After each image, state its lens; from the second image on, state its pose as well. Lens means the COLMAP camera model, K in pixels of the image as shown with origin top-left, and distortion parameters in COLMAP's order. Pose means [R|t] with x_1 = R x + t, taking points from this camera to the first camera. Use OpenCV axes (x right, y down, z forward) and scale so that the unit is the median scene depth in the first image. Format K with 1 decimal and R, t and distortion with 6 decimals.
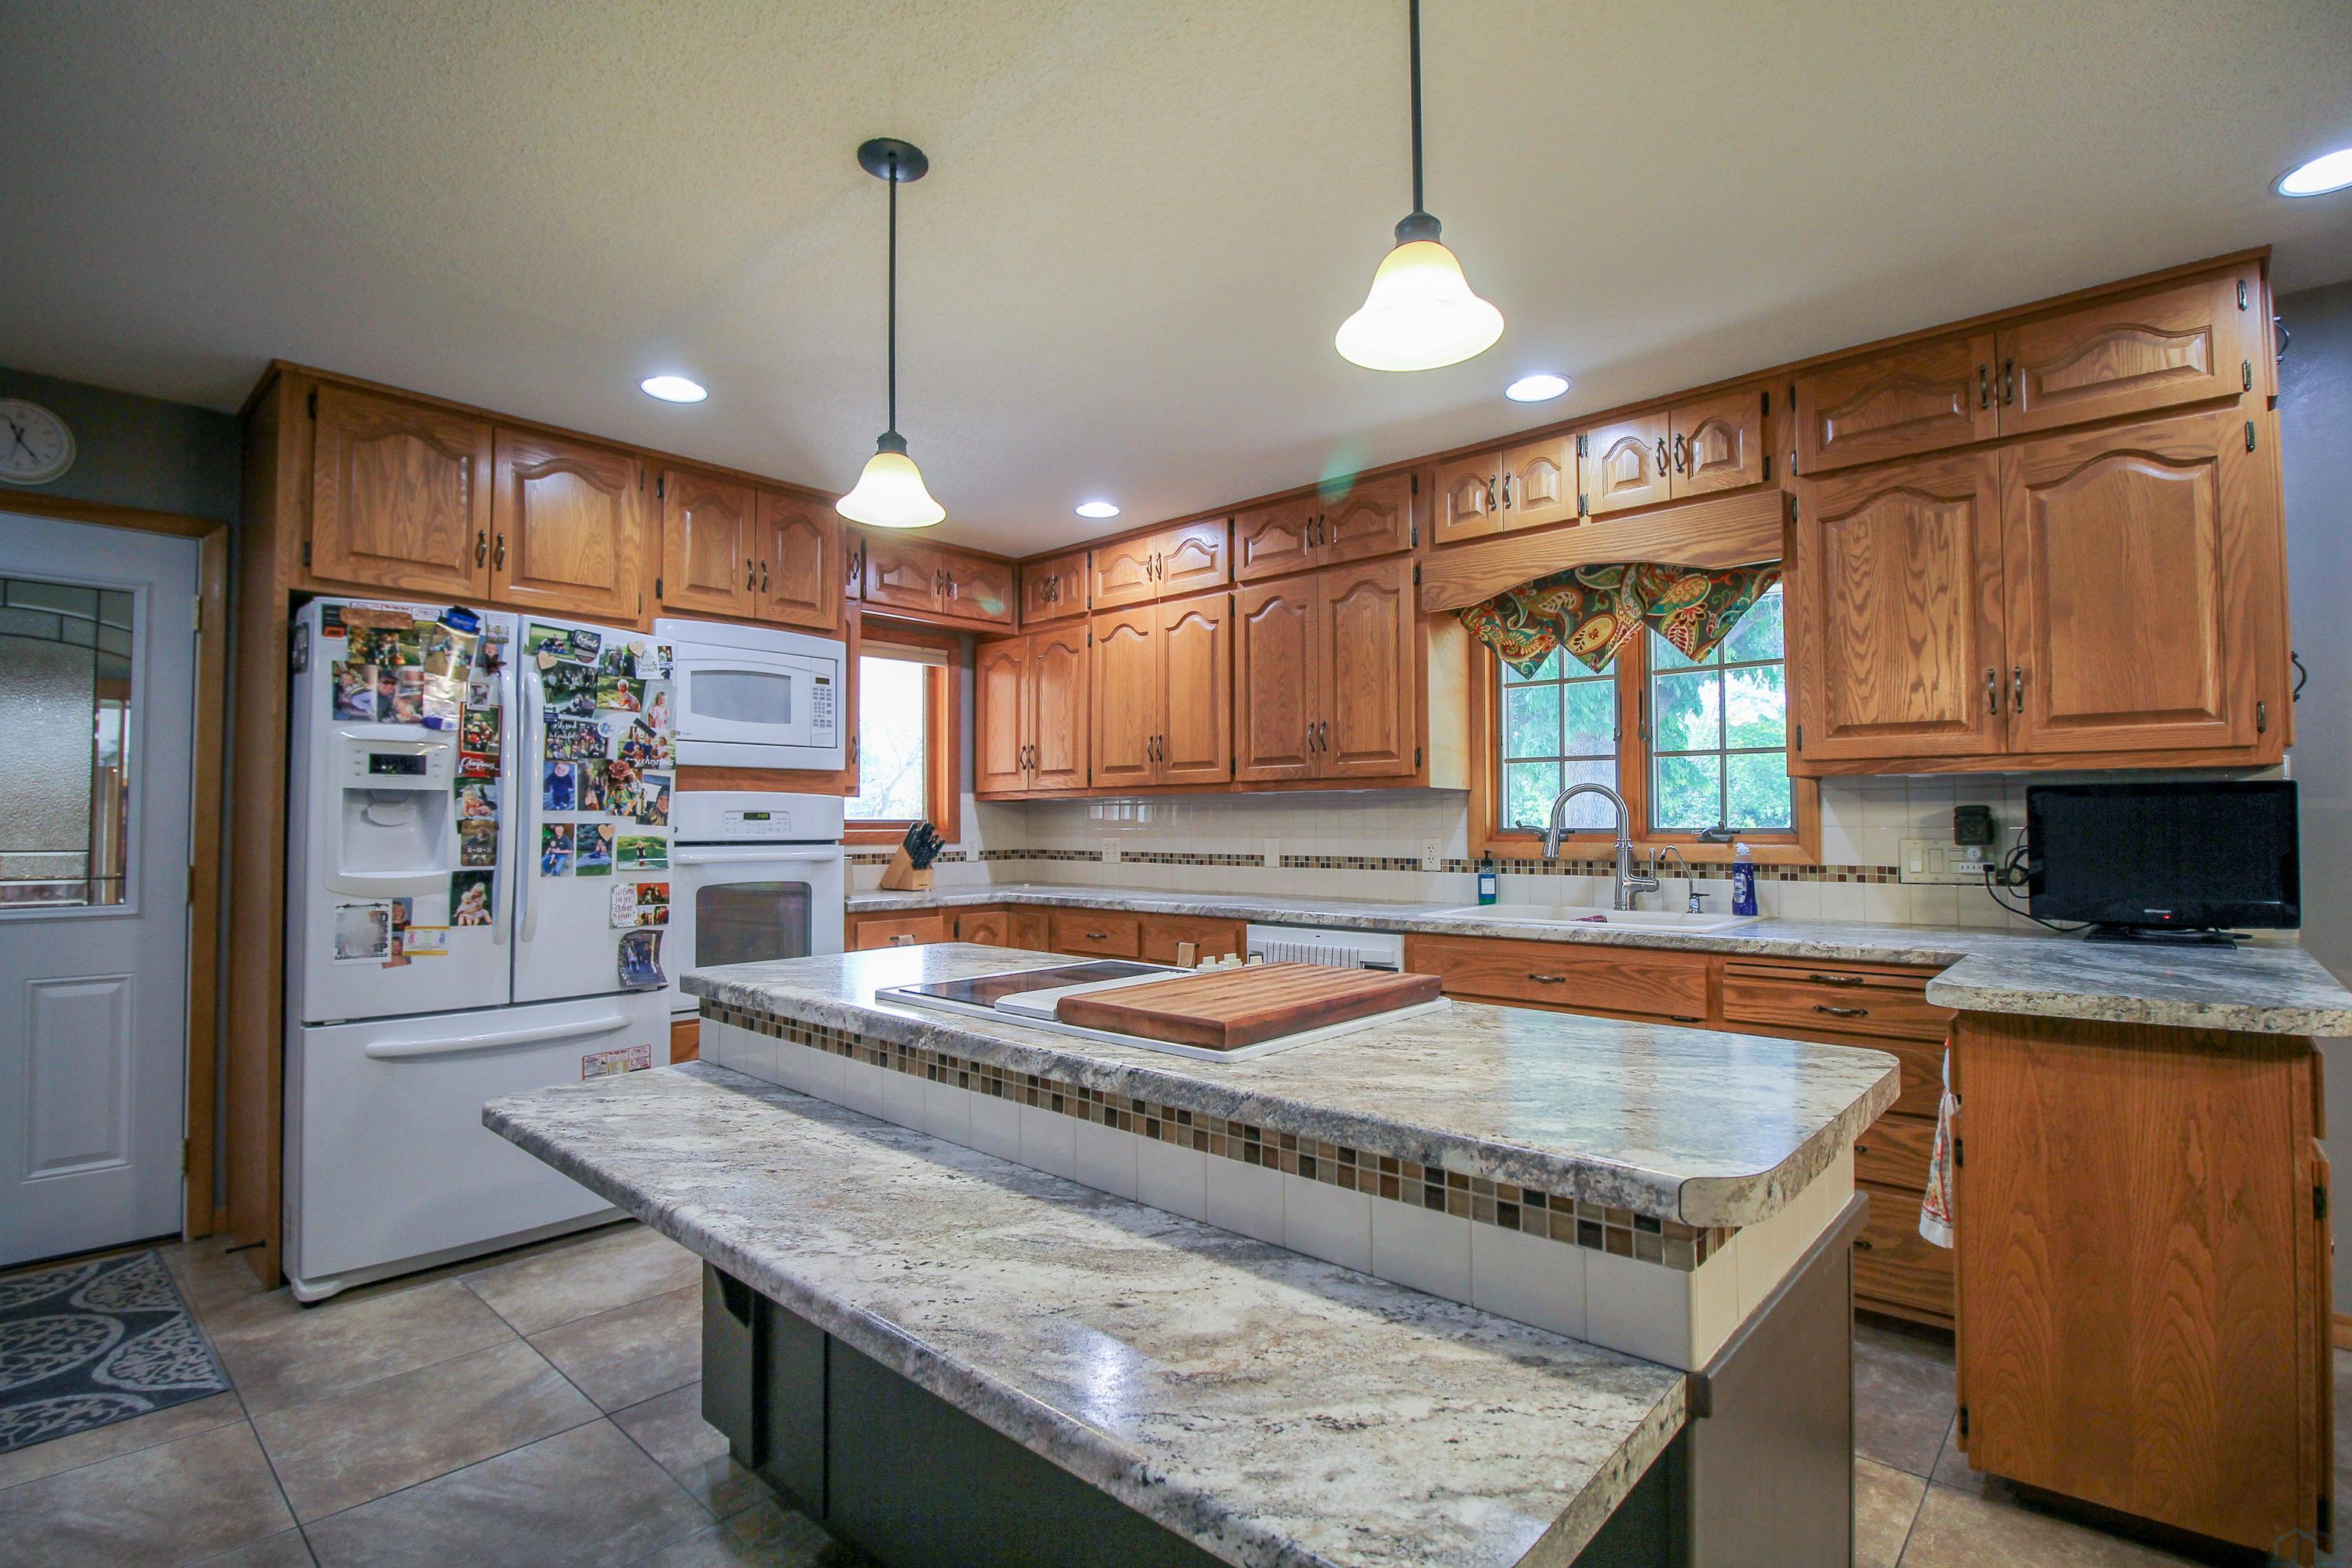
lens RADIAL K [[1108.0, 0, 1175.2], [0, 1108.0, 788.8], [0, 0, 1]] dist [-0.006037, -0.003235]
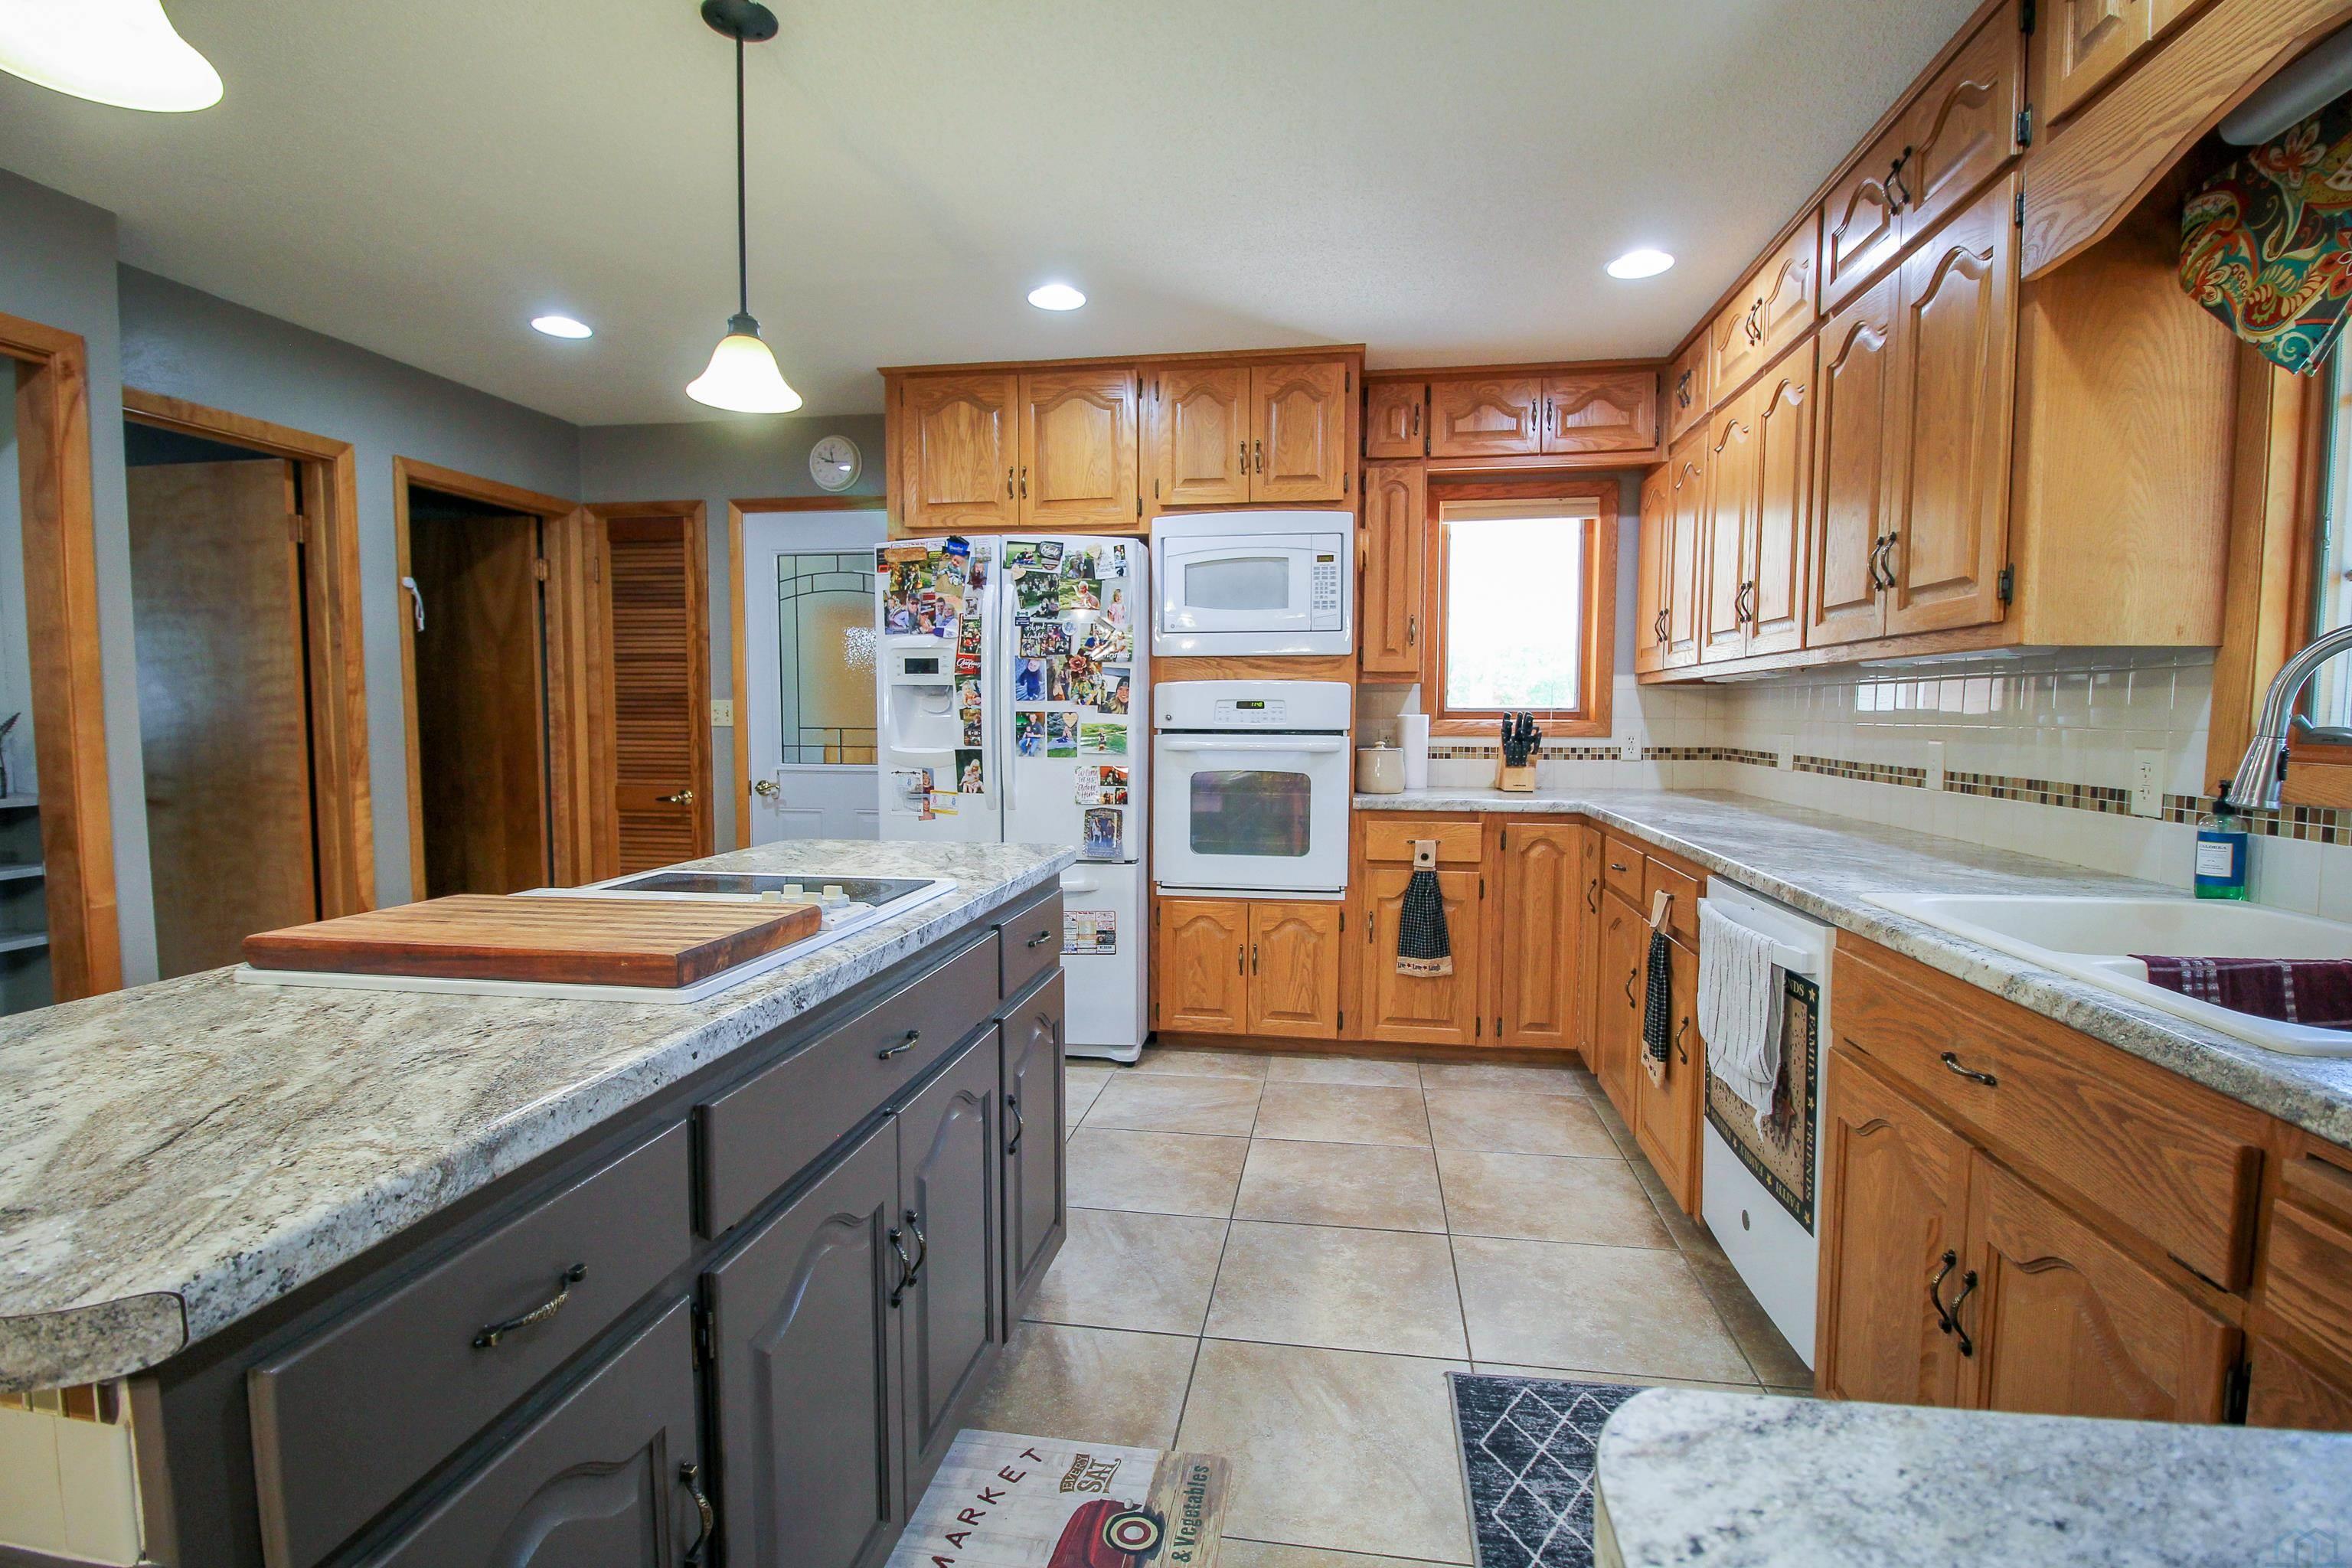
lens RADIAL K [[1108.0, 0, 1174.6], [0, 1108.0, 787.9], [0, 0, 1]] dist [-0.006037, -0.003235]
pose [[0.549593, 0.062173, -0.833116, 0.490873], [0.023609, 0.995673, 0.089879, 0.009433], [0.835099, -0.069066, 0.545746, 0.464024]]
